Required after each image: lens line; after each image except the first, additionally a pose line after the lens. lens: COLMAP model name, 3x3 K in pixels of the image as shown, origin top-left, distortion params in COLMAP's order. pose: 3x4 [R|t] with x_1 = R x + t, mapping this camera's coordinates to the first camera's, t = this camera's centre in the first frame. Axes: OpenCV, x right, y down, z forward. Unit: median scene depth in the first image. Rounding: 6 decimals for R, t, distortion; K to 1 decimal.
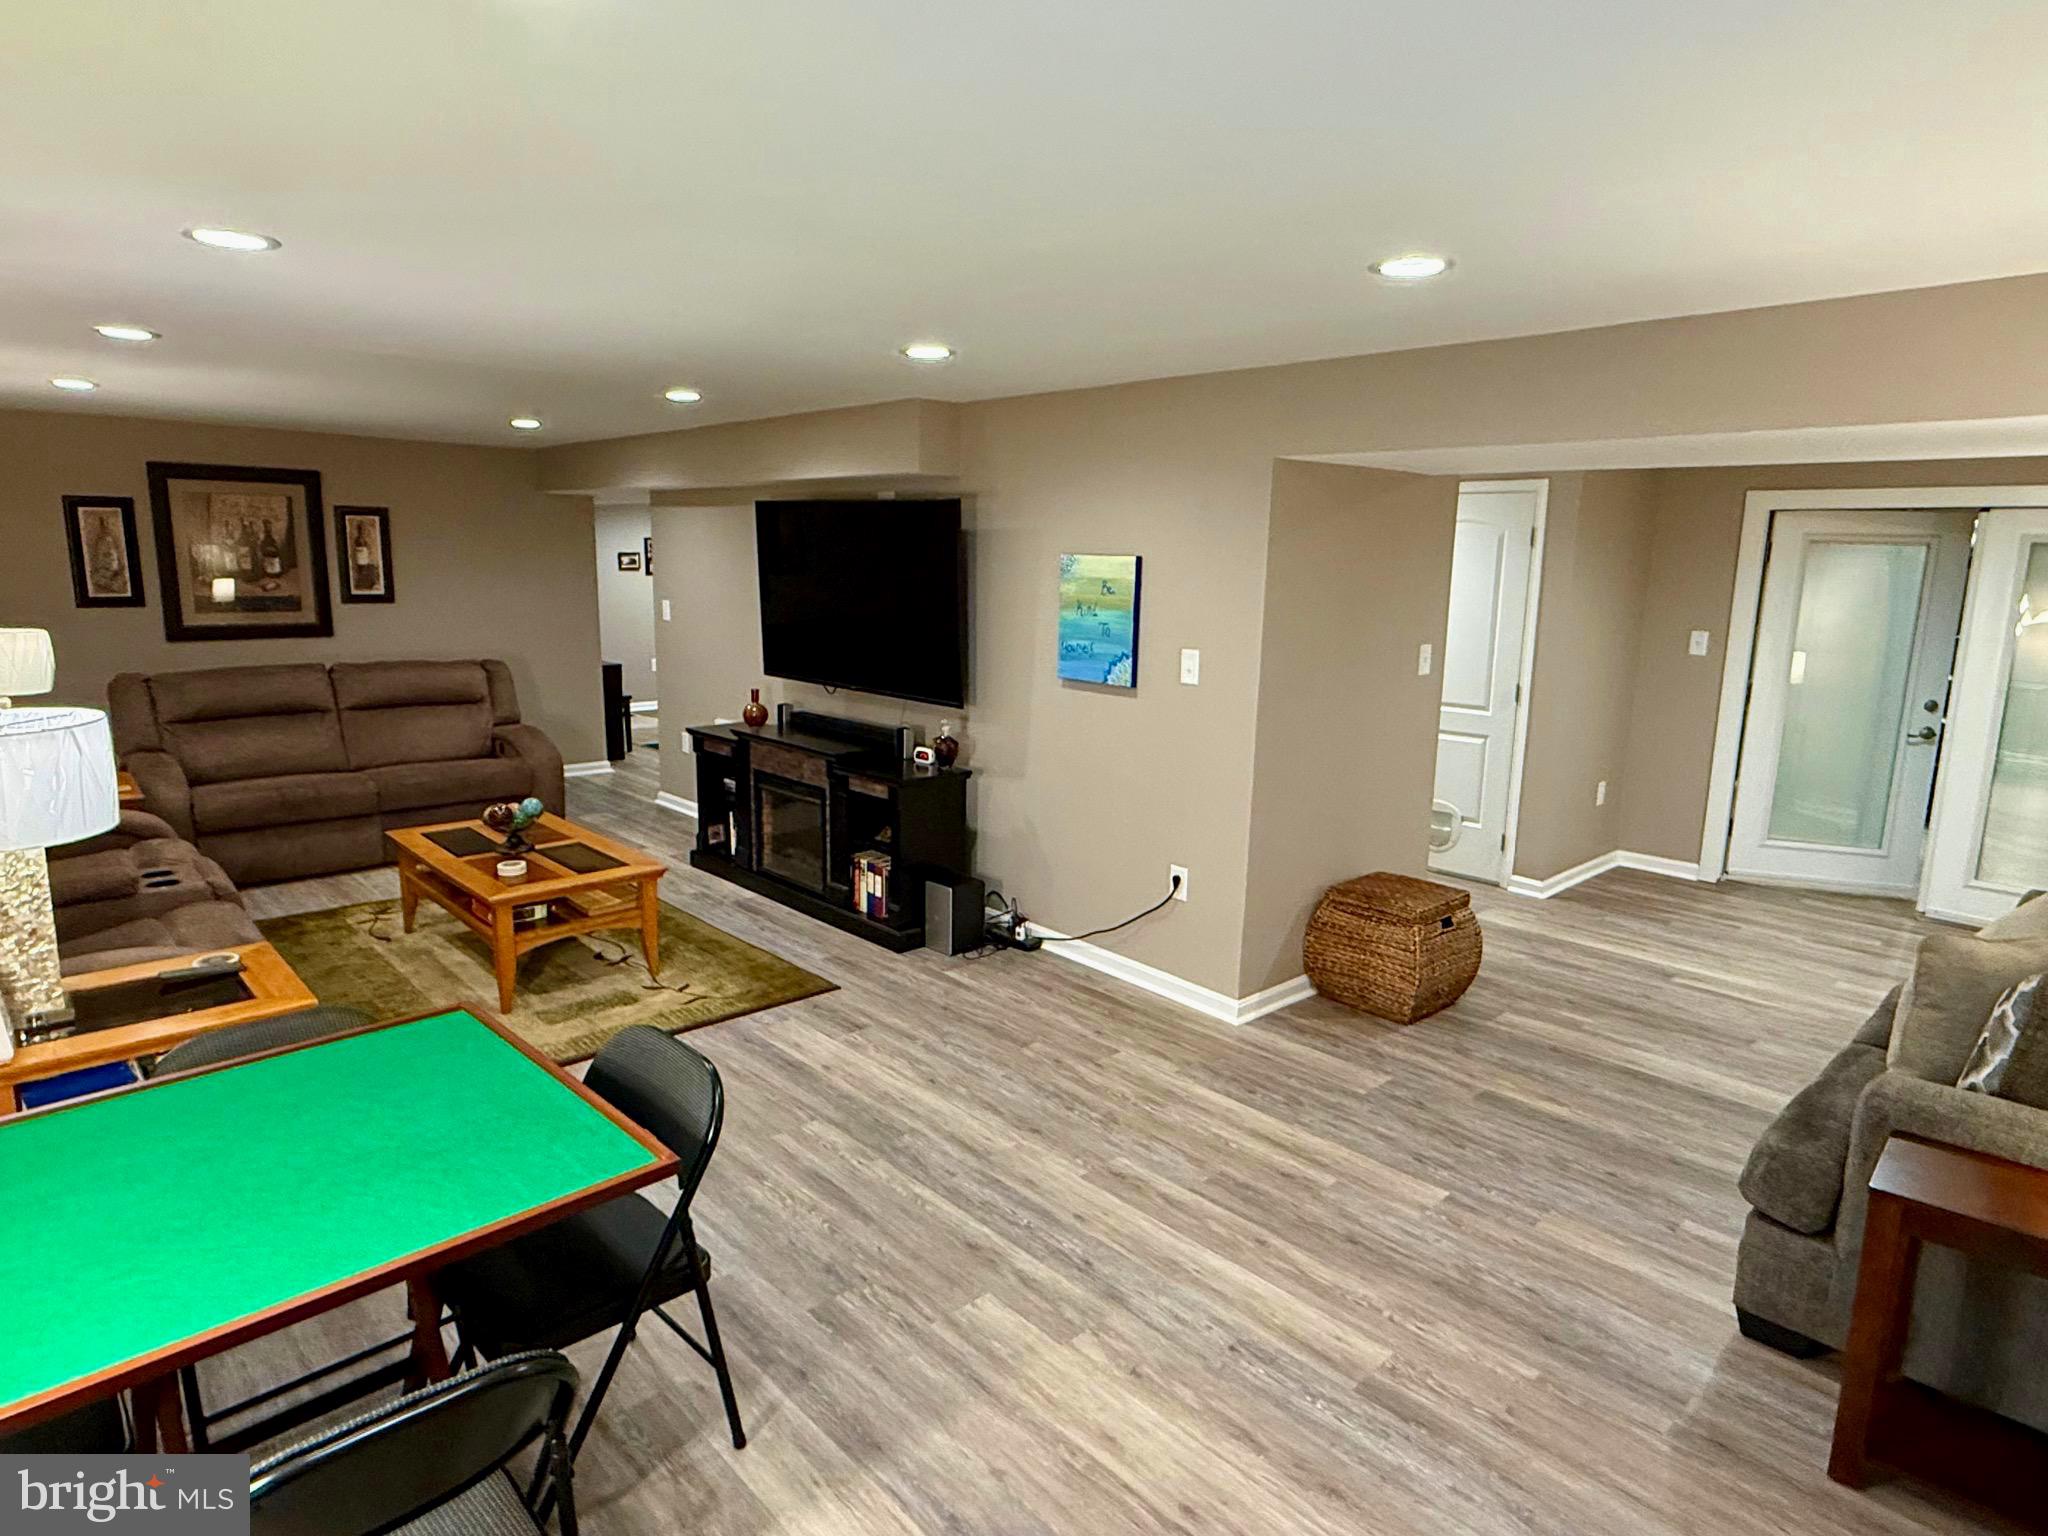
lens RADIAL K [[1135.0, 0, 1024.0], [0, 1135.0, 768.0], [0, 0, 1]] dist [0.000103, 0.000126]
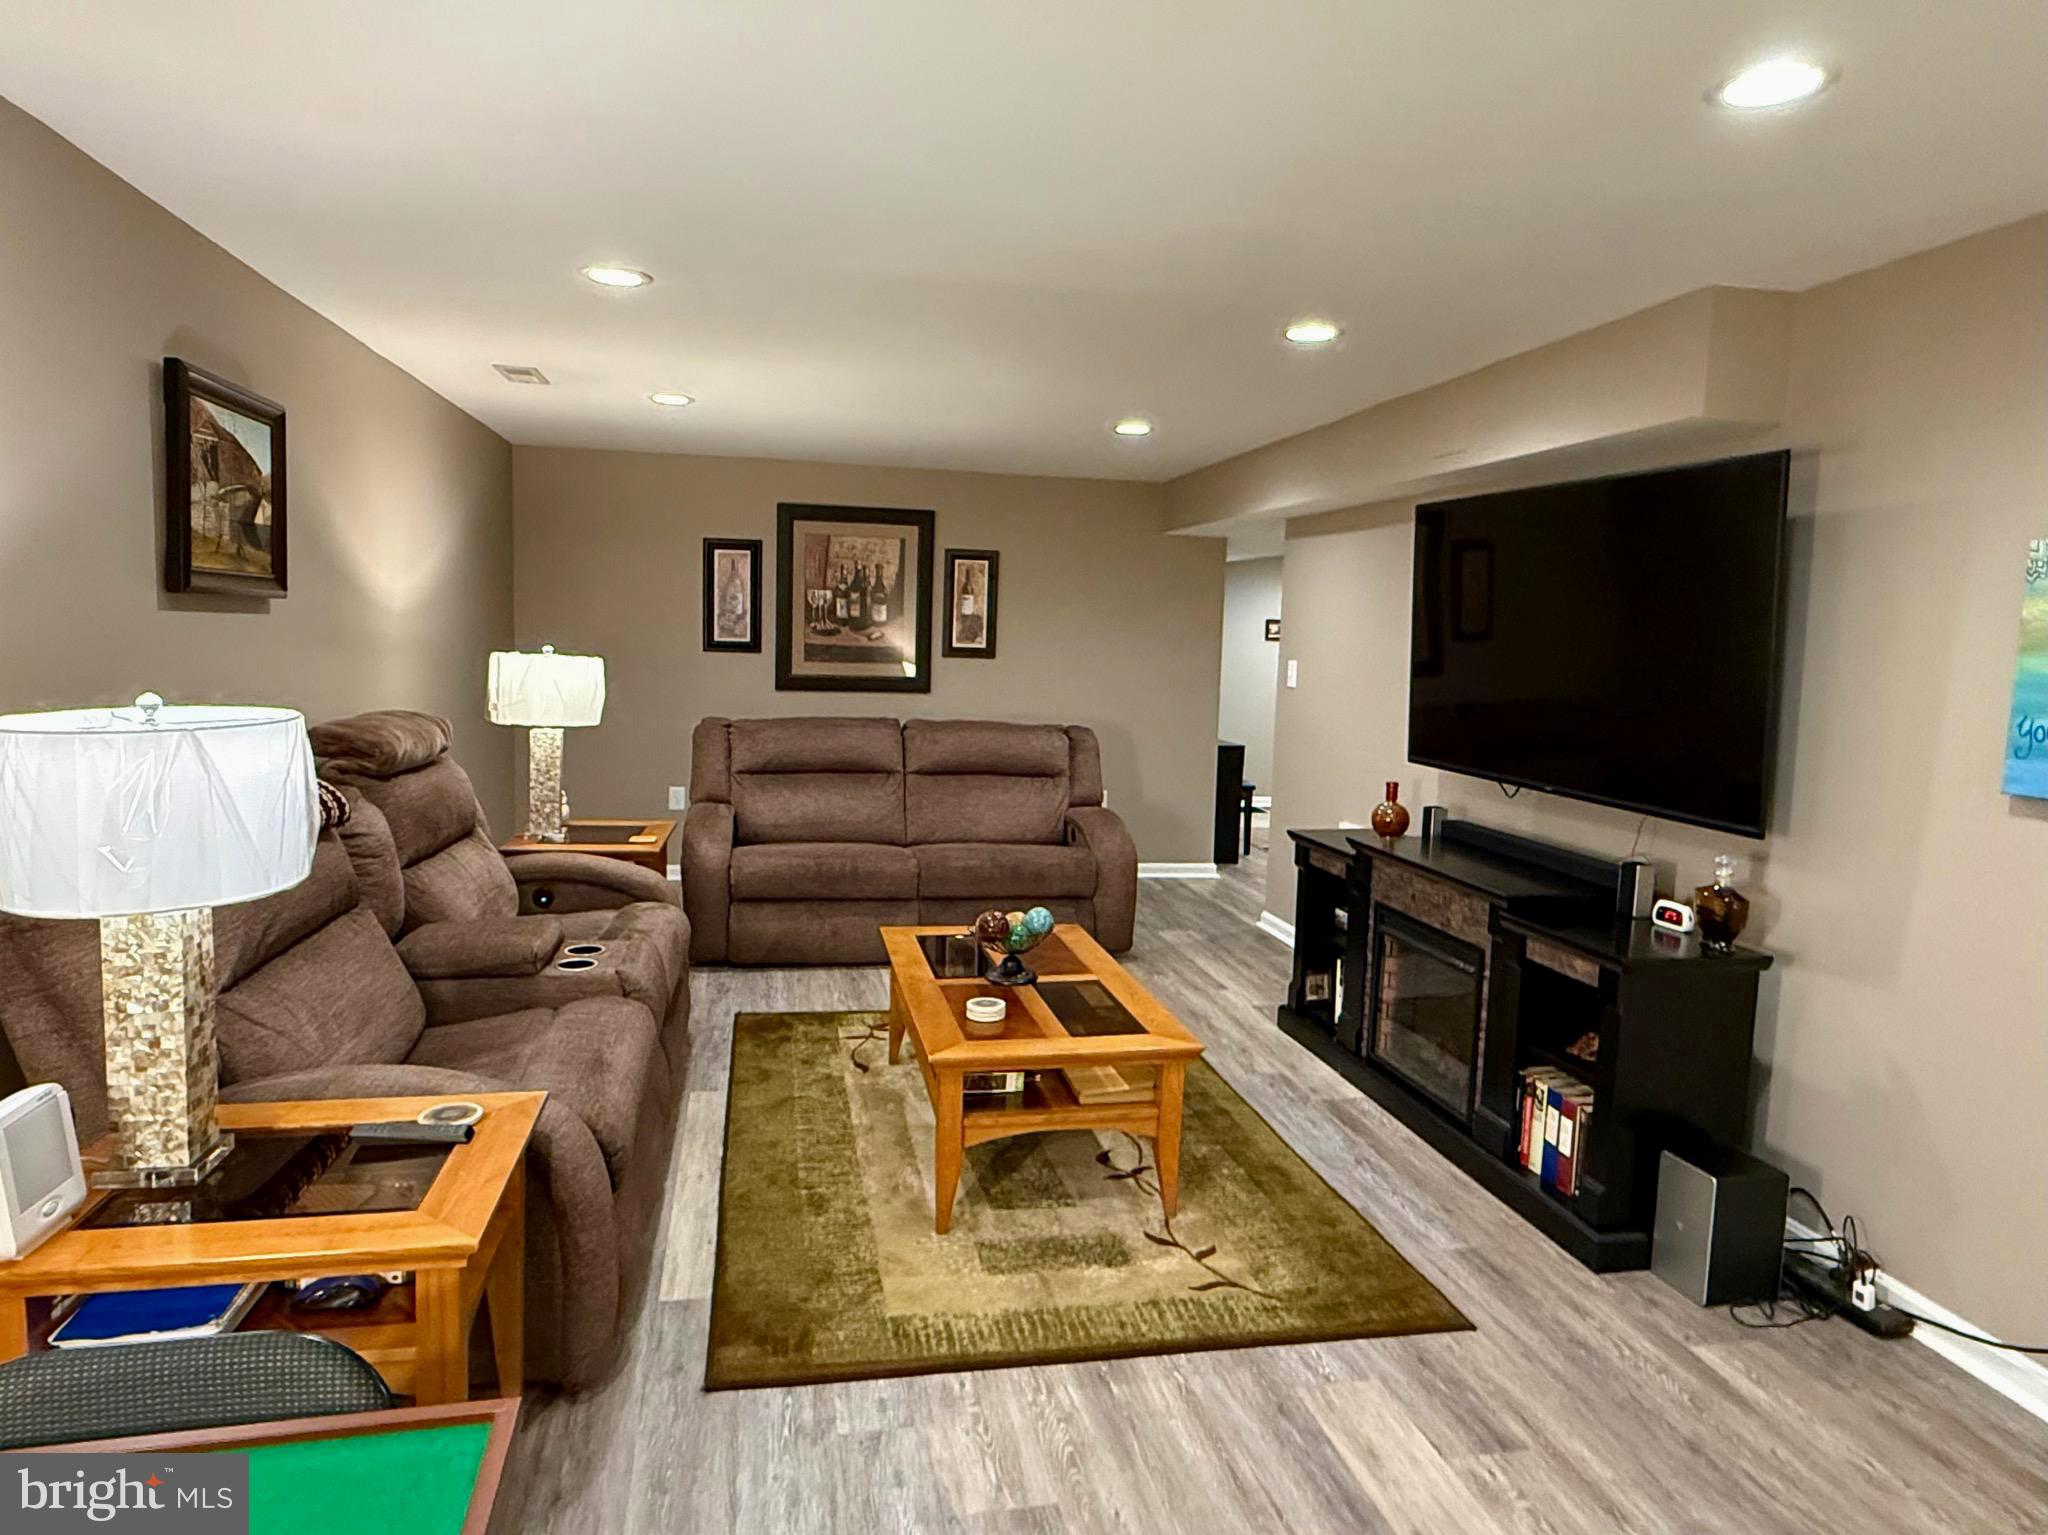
lens RADIAL K [[1221.8, 0, 1022.3], [0, 1221.8, 757.4], [0, 0, 1]] dist [-0.001978, -0.000793]
pose [[0.845348, 0.059119, -0.530935, -0.044499], [-0.111506, 0.991493, -0.067136, -0.012372], [0.522449, 0.115956, 0.844749, 0.314598]]
